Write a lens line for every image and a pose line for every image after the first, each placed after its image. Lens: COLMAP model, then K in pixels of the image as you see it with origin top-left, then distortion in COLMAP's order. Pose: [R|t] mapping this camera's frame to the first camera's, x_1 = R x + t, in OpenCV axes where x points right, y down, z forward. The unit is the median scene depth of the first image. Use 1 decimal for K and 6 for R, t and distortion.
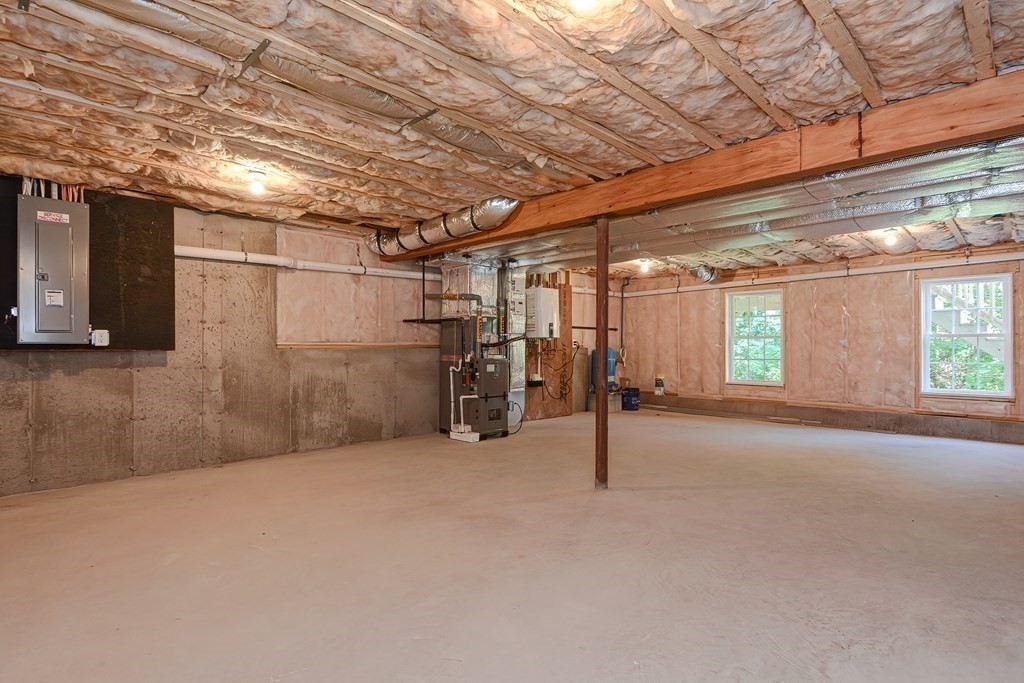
lens RADIAL K [[502.8, 0, 505.7], [0, 502.8, 345.7], [0, 0, 1]] dist [0.002651, -0.009163]
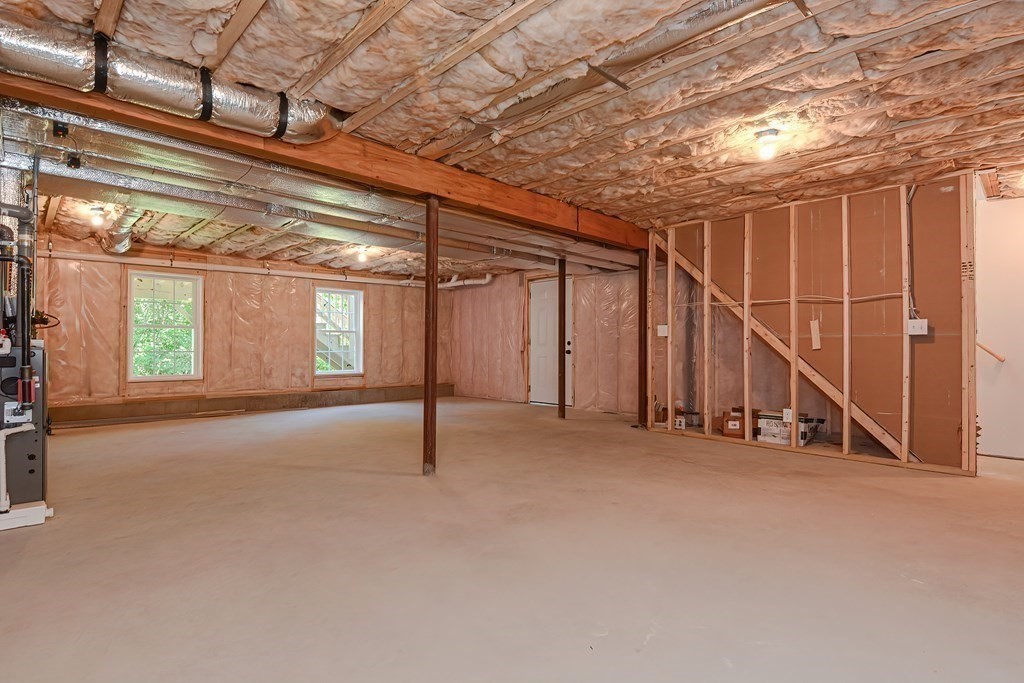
lens RADIAL K [[502.8, 0, 505.7], [0, 502.8, 343.4], [0, 0, 1]] dist [0.002651, -0.009163]
pose [[0.045381, 0.008598, 0.998933, -0.403927], [-0.005998, 0.999947, -0.008334, 0.019191], [-0.998952, -0.005614, 0.045431, 0.417907]]
